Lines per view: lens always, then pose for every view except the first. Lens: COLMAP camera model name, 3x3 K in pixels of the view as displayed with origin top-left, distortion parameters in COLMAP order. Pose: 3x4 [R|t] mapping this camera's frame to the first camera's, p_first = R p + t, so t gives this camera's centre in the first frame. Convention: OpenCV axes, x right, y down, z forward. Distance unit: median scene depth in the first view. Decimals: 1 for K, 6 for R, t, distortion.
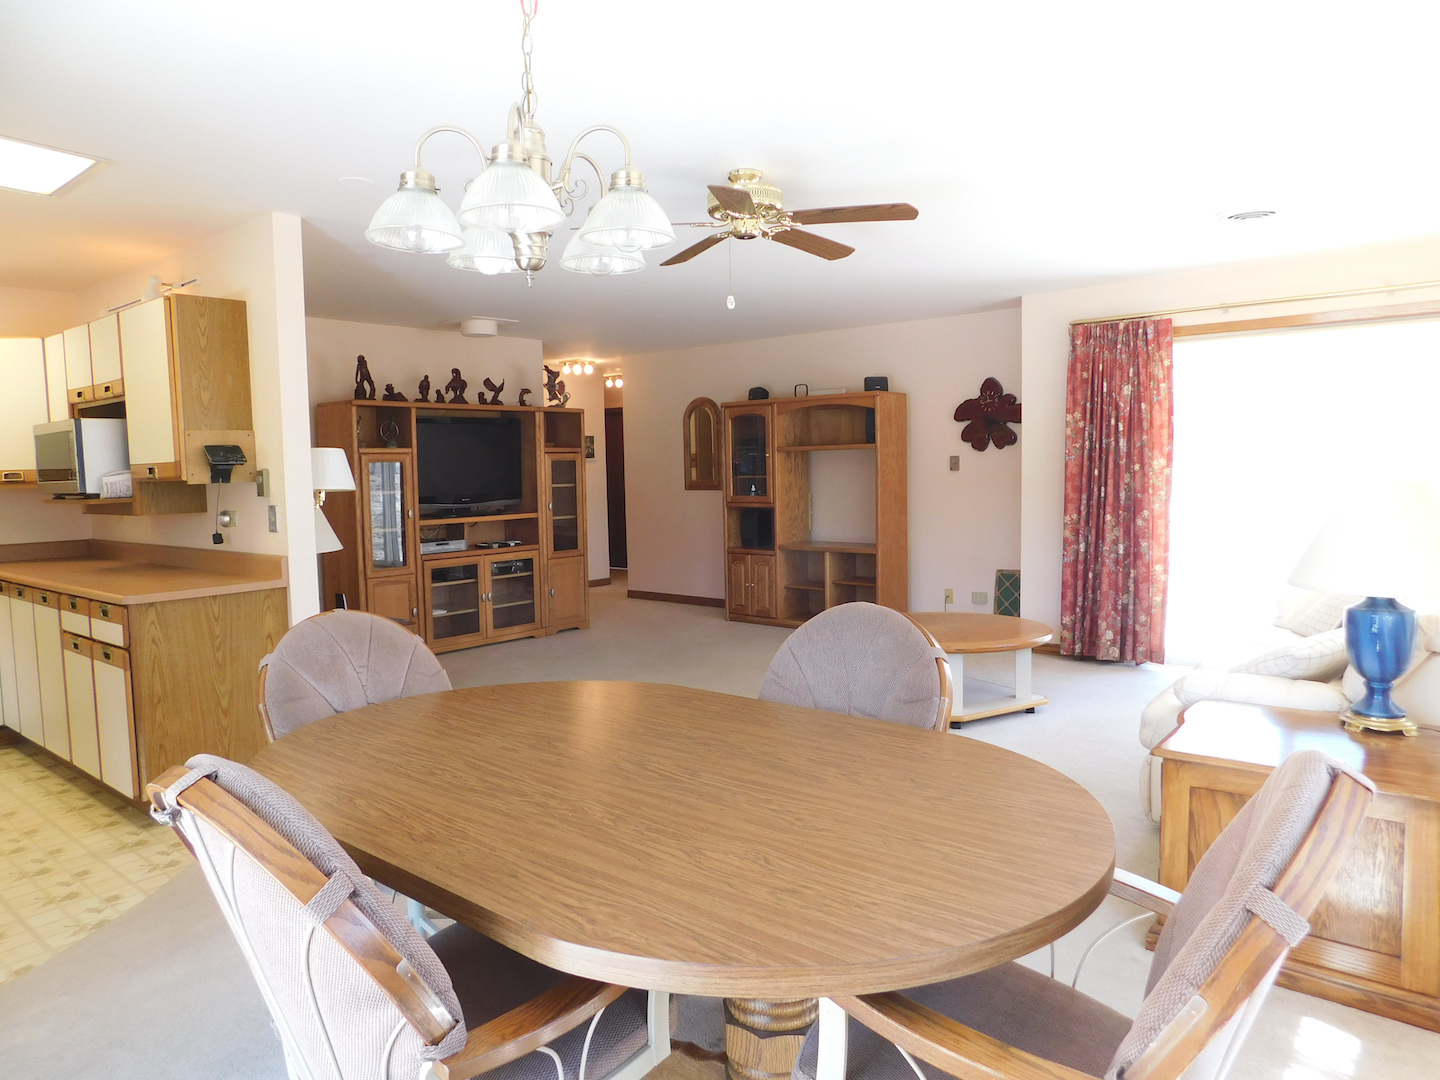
lens RADIAL K [[953.4, 0, 722.4], [0, 953.4, 542.8], [0, 0, 1]] dist [-0.074177, 0.062875]
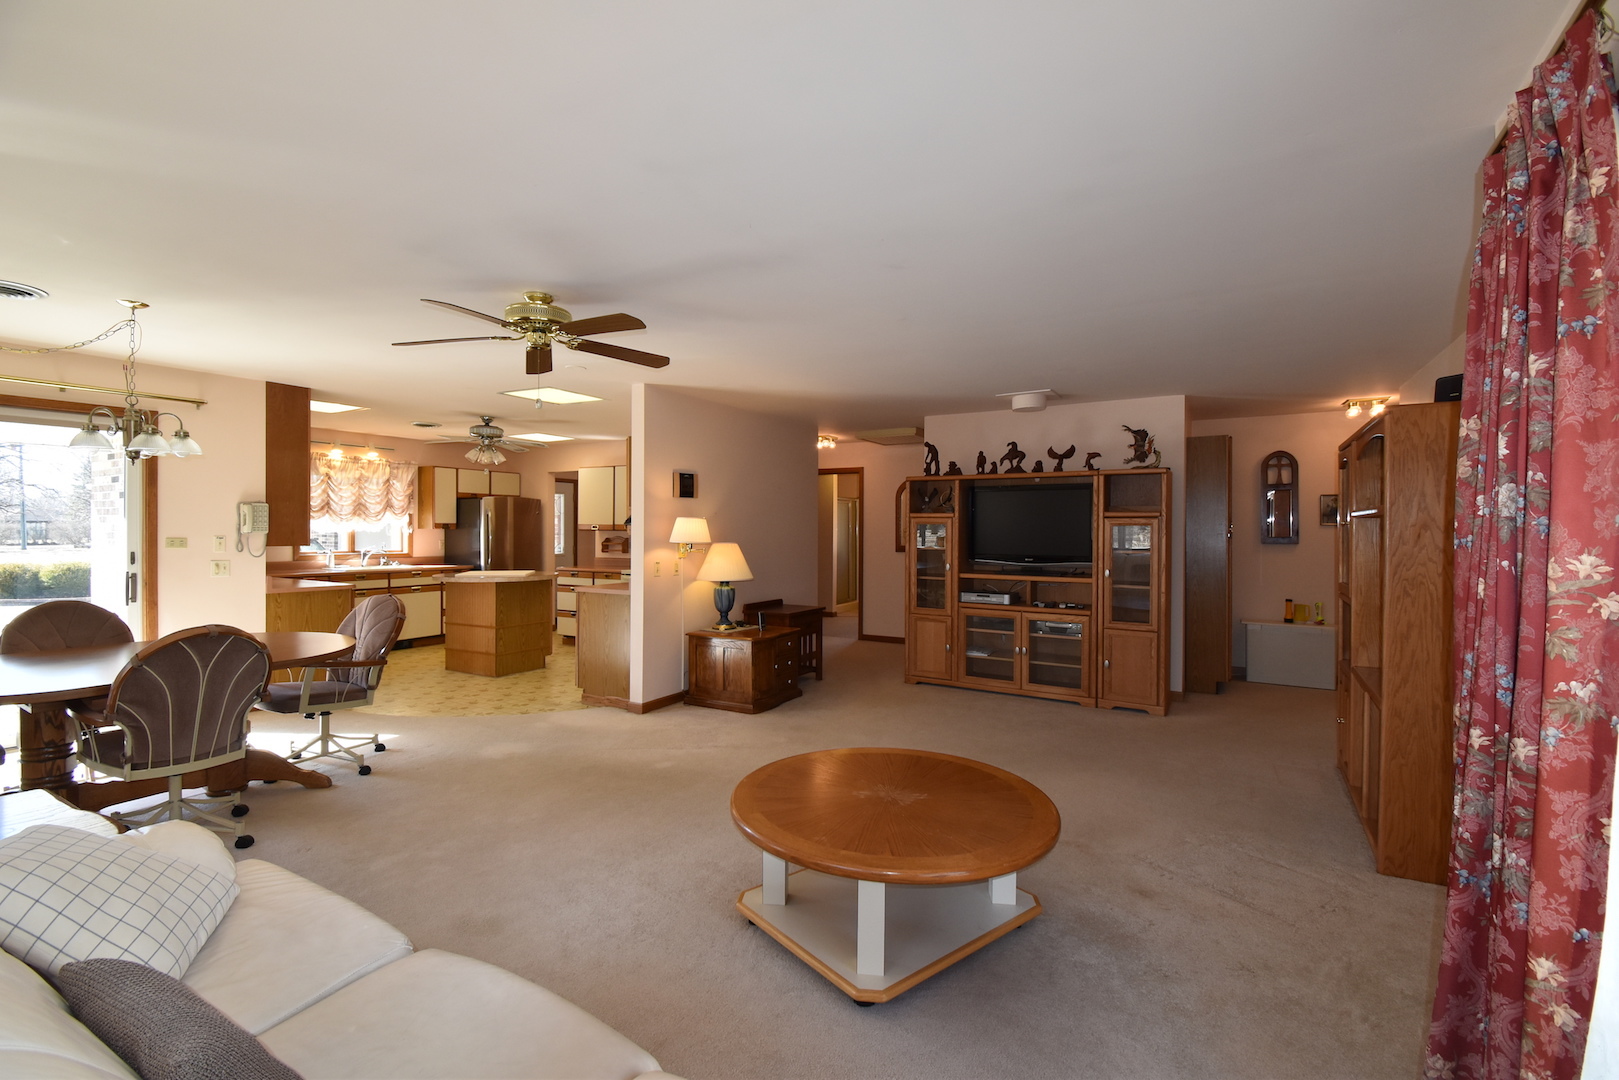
lens RADIAL K [[719.3, 0, 811.0], [0, 719.3, 536.4], [0, 0, 1]] dist [0.002600, -0.007945]
pose [[0.156842, 0.031941, -0.987107, 0.955811], [-0.089150, 0.995855, 0.018059, -0.121115], [0.983592, 0.085168, 0.159039, 1.159648]]
